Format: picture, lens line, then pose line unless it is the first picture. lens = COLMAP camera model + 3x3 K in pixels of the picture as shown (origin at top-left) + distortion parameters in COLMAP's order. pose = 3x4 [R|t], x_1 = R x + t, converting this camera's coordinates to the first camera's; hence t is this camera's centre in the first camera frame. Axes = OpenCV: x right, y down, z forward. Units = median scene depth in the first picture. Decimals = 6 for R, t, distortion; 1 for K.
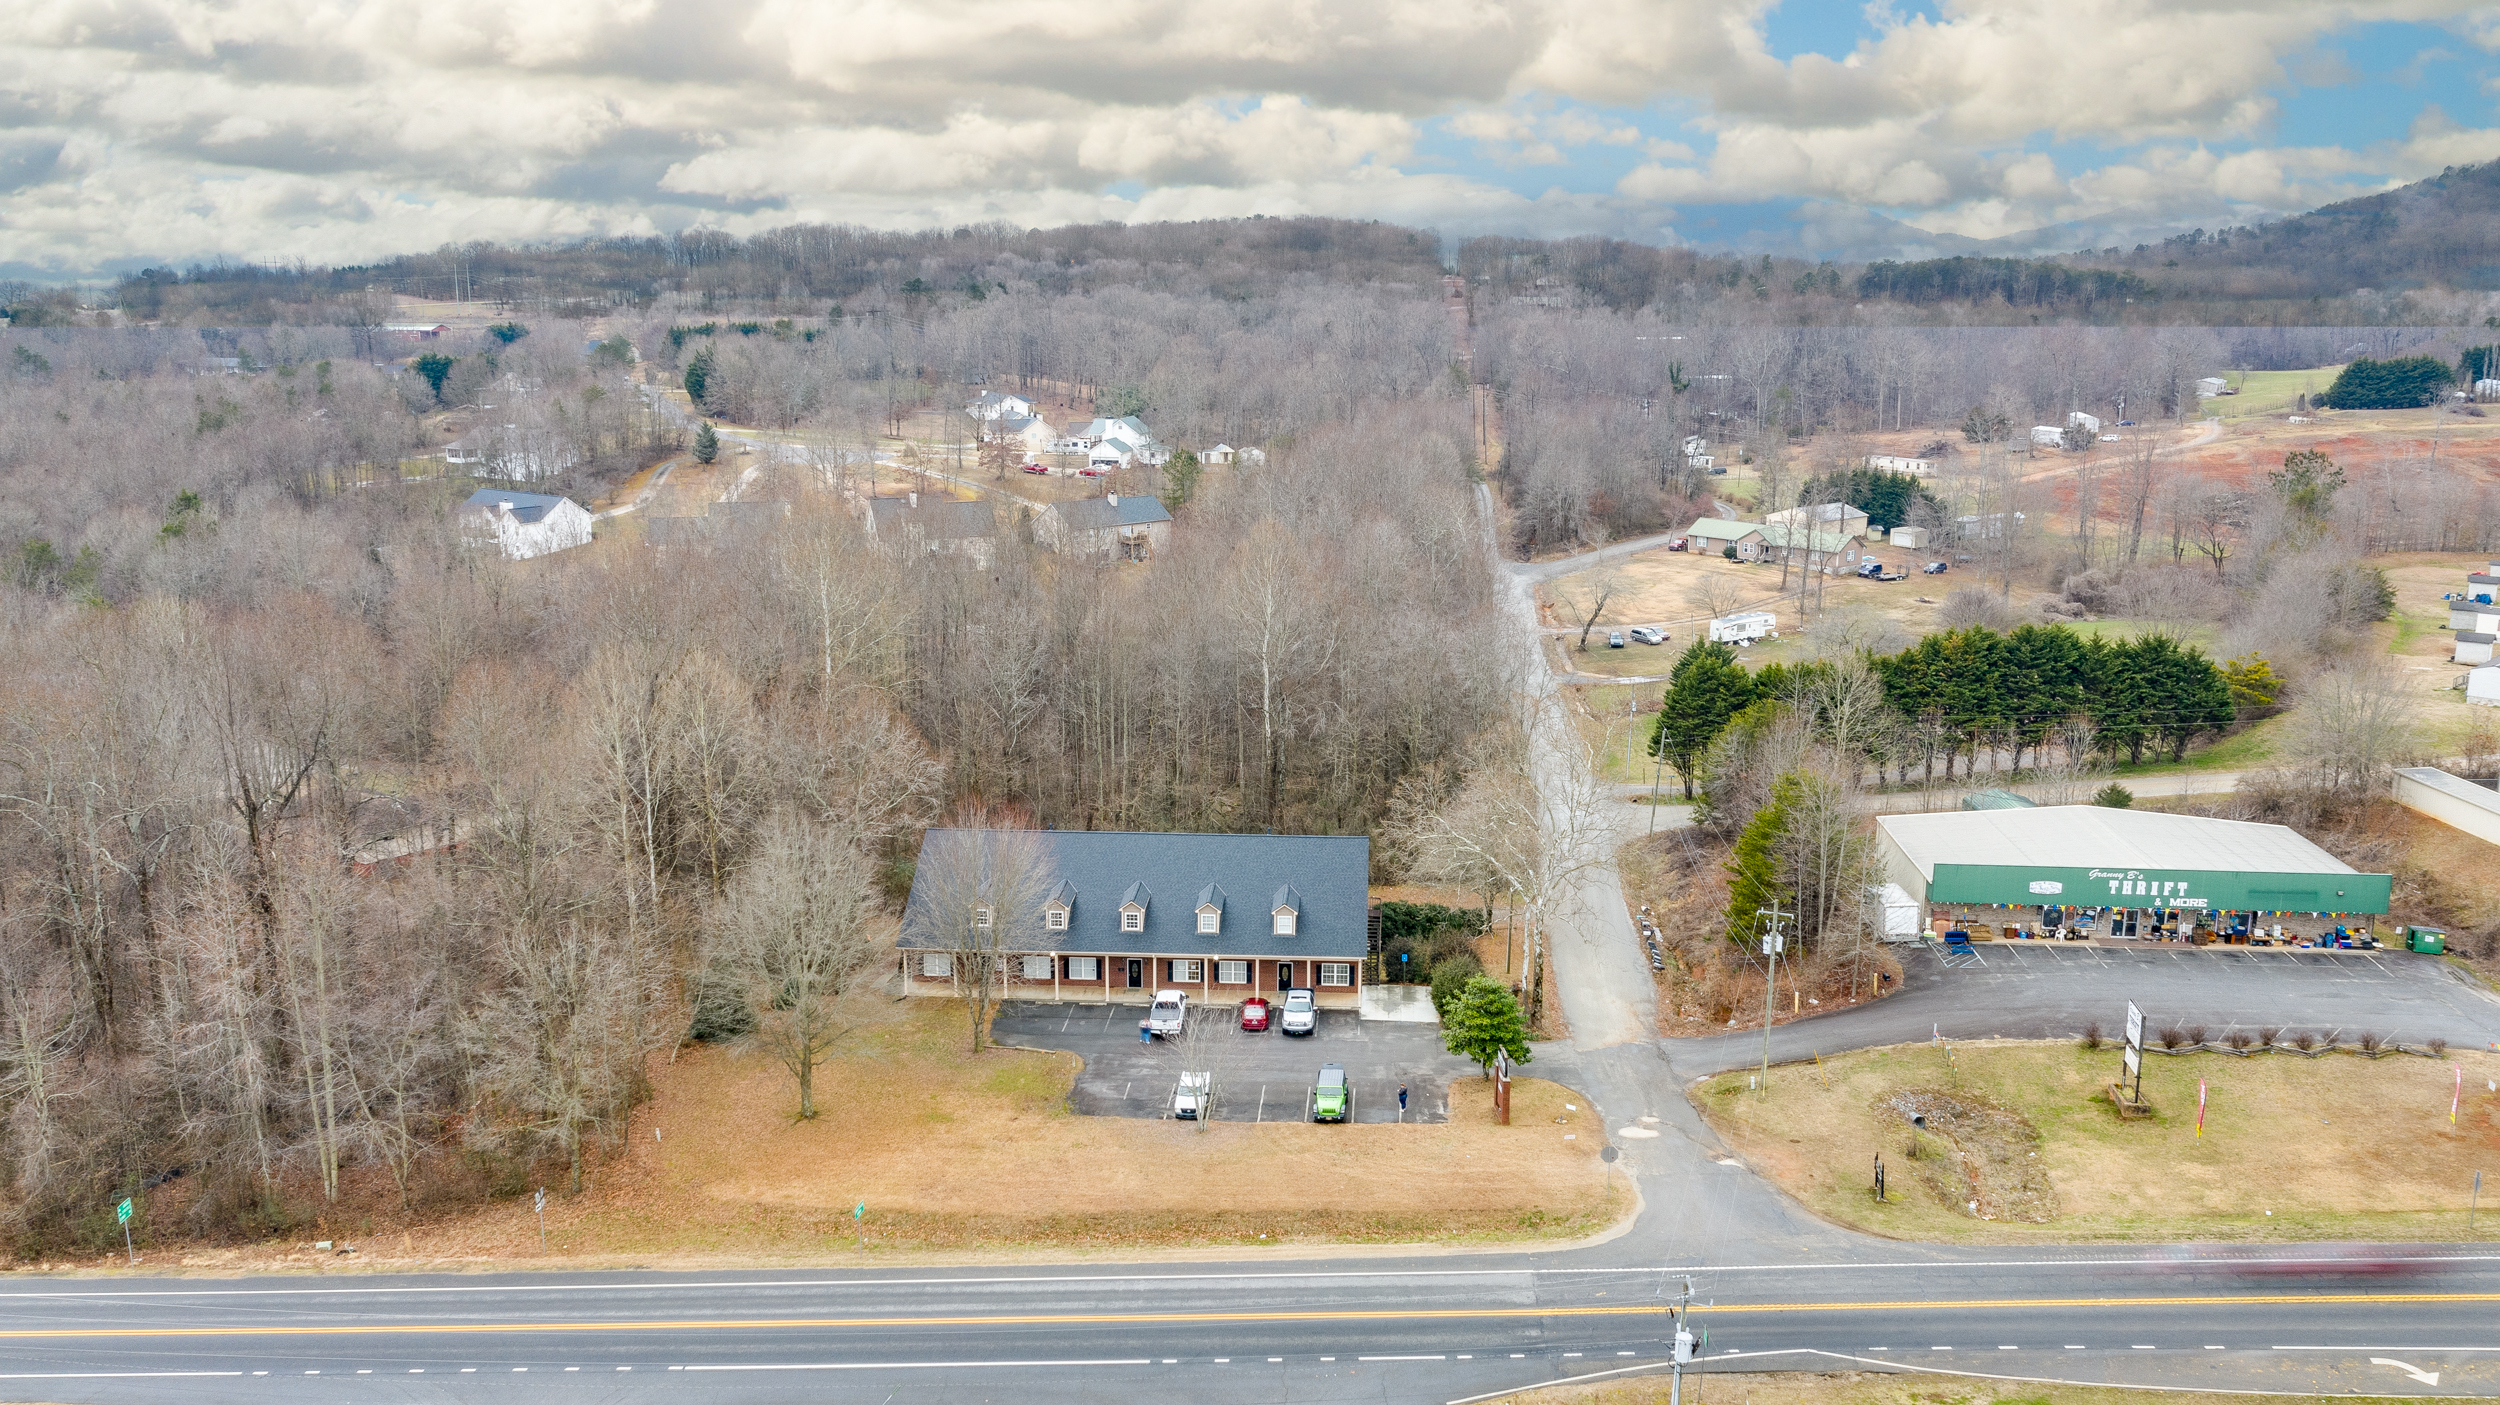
lens RADIAL K [[1980.6, 0, 1239.7], [0, 1980.6, 709.5], [0, 0, 1]] dist [-0.008307, -0.000899]
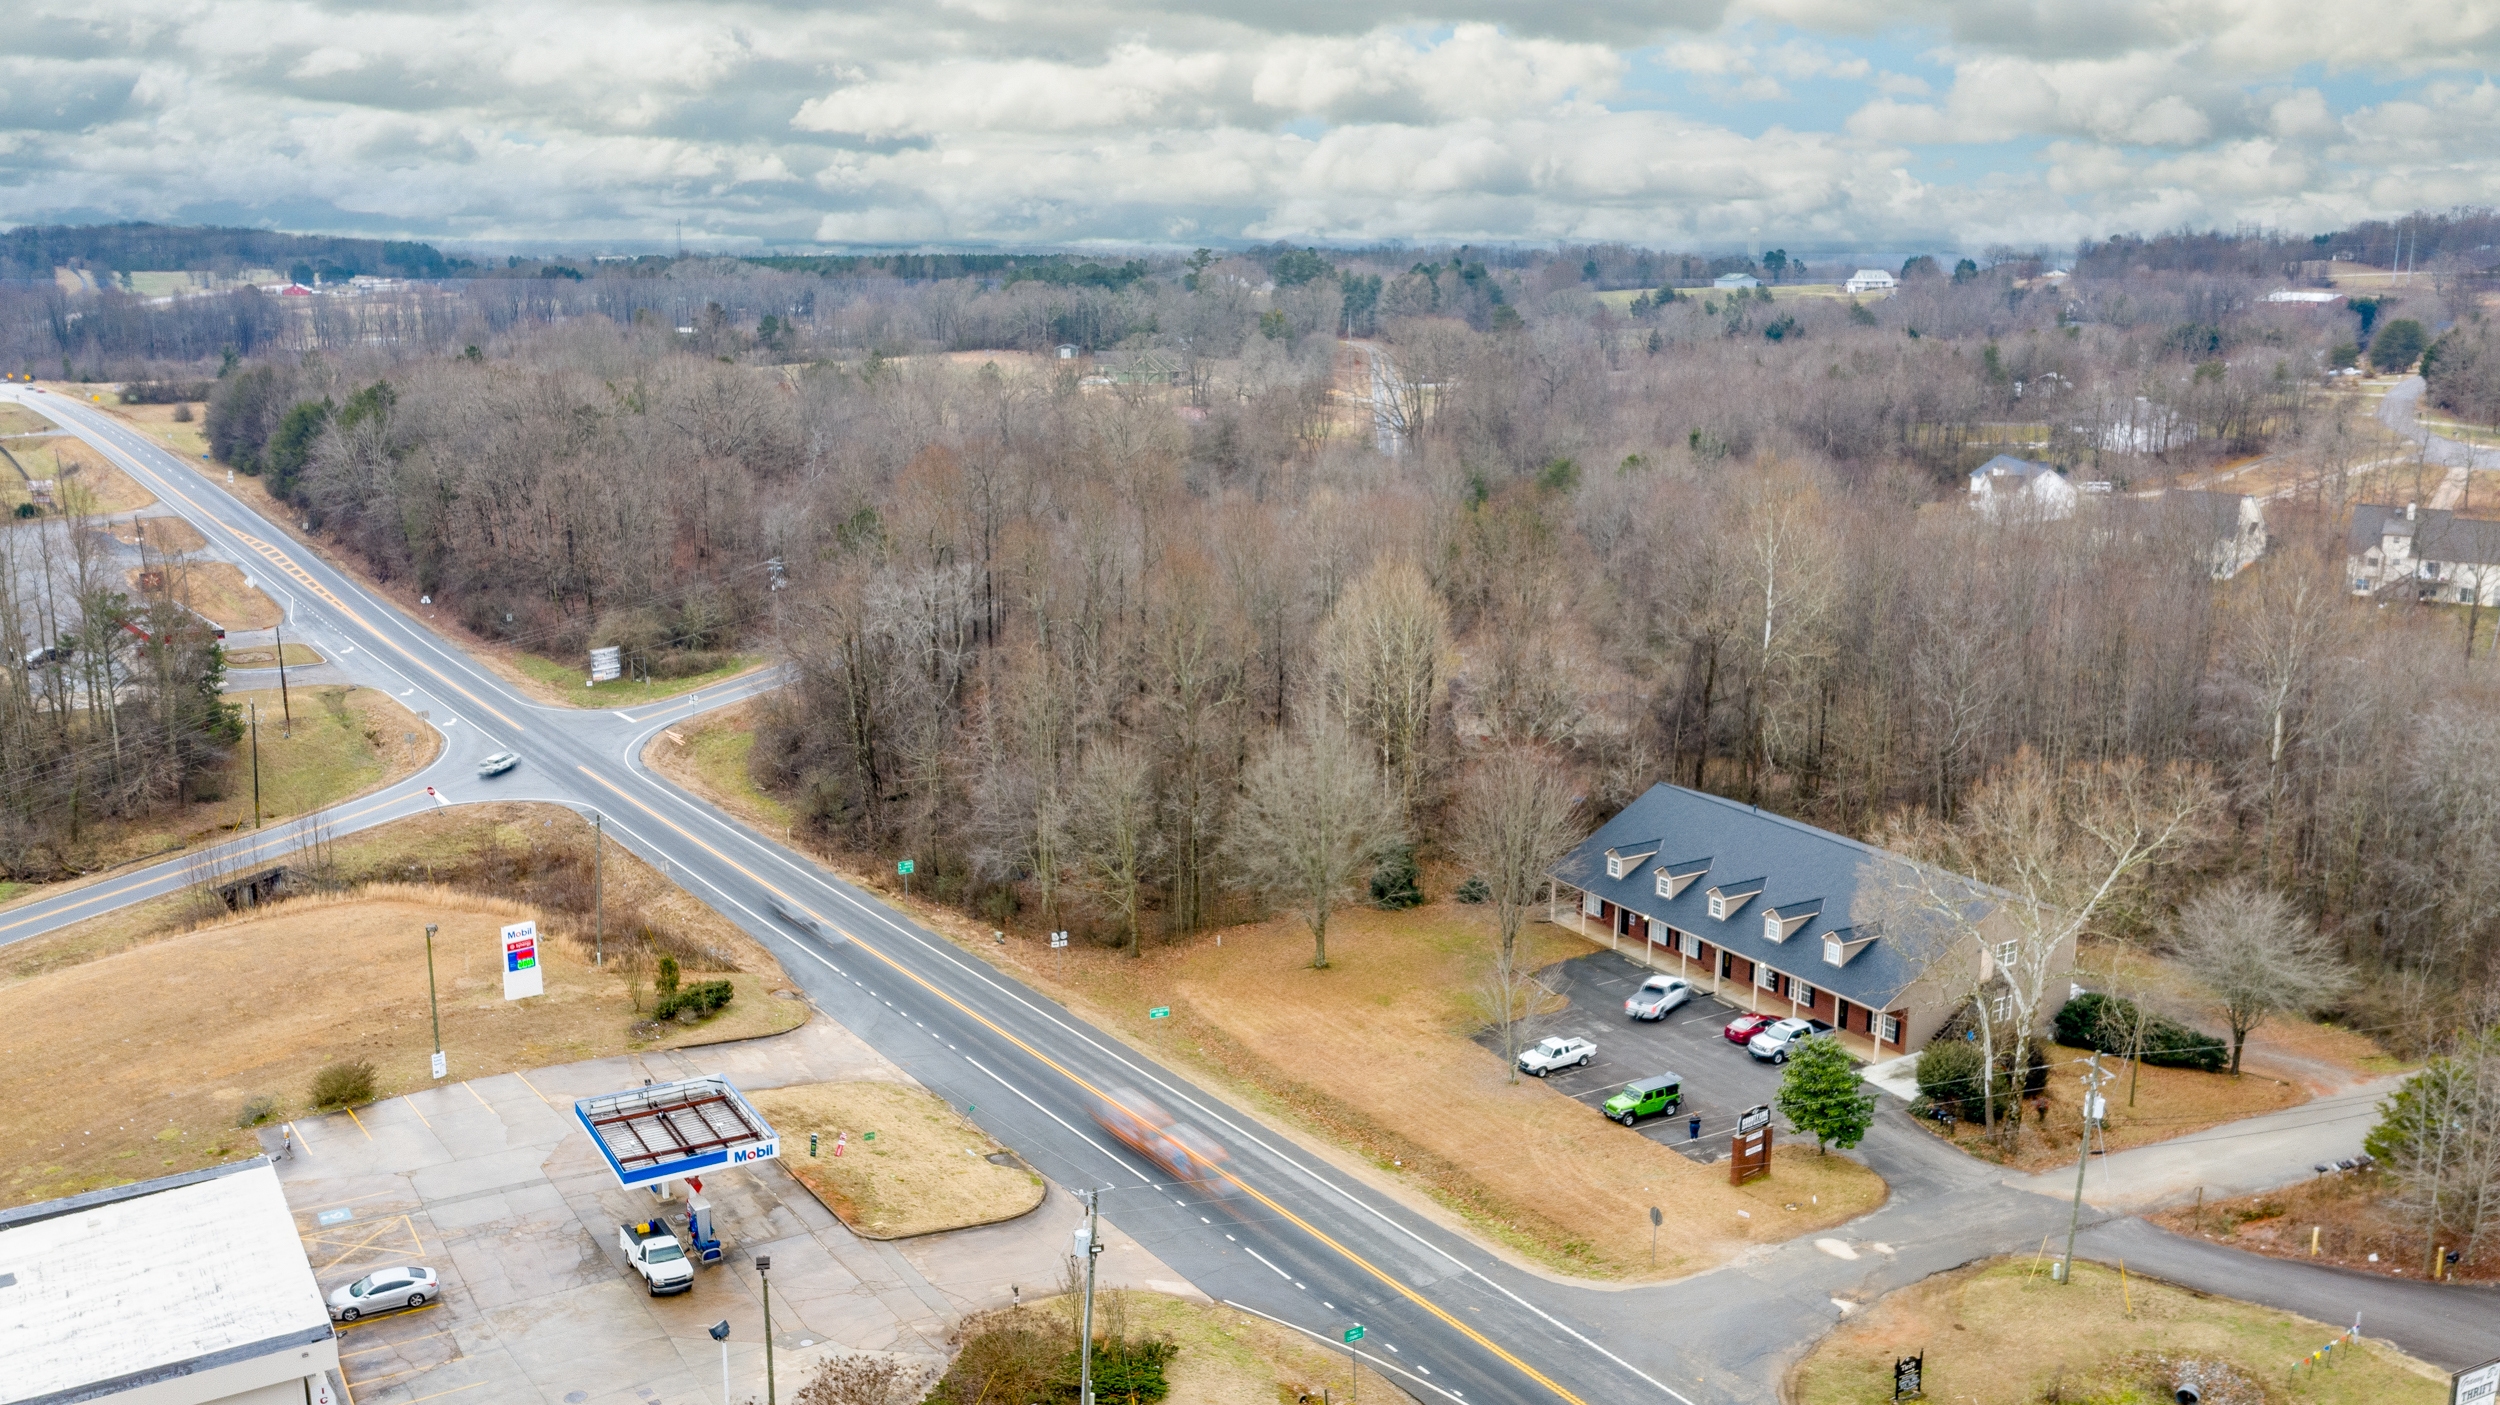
lens RADIAL K [[2045.4, 0, 1250.0], [0, 2045.4, 702.5], [0, 0, 1]] dist [-0.013338, 0.006447]
pose [[0.563803, 0.182219, -0.805557, 0.712610], [-0.178007, 0.979245, 0.096922, -0.057285], [0.806499, 0.088750, 0.584537, 0.252301]]
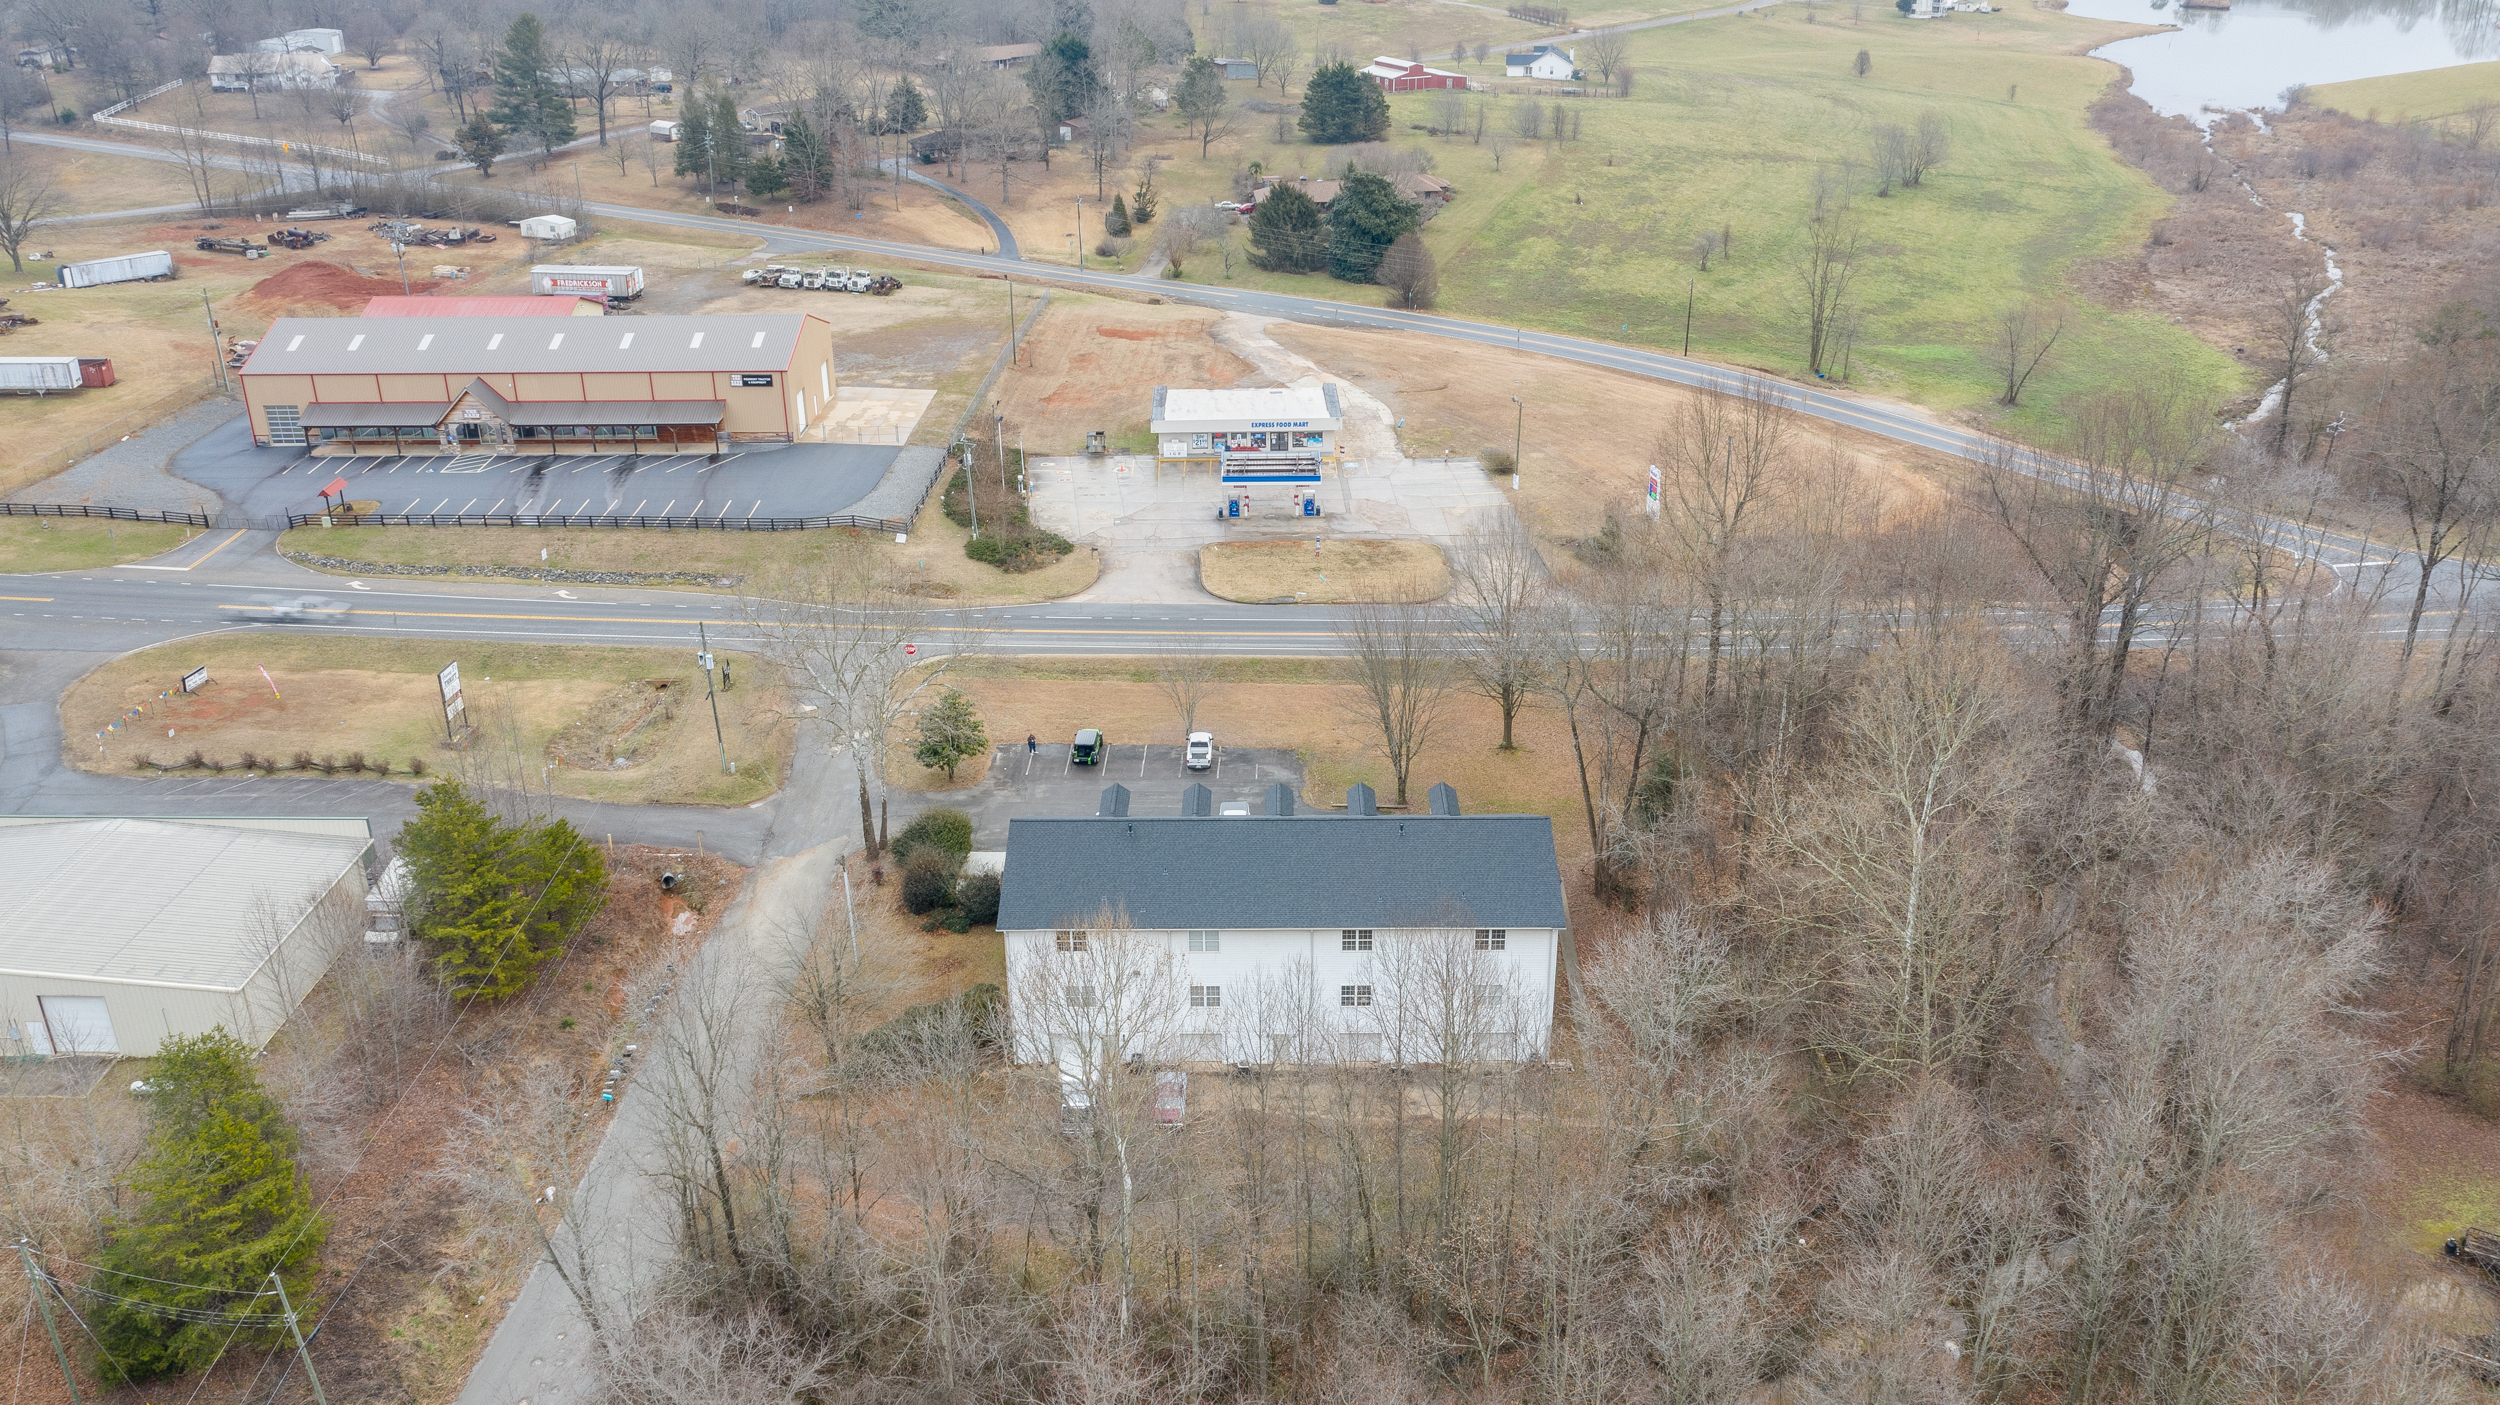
lens RADIAL K [[2003.5, 0, 1240.7], [0, 2003.5, 712.2], [0, 0, 1]] dist [-0.011760, 0.003657]
pose [[-0.999080, 0.031181, -0.029433, -0.021515], [0.007670, 0.805319, 0.592791, -0.576709], [0.042187, 0.592021, -0.804818, 2.047948]]
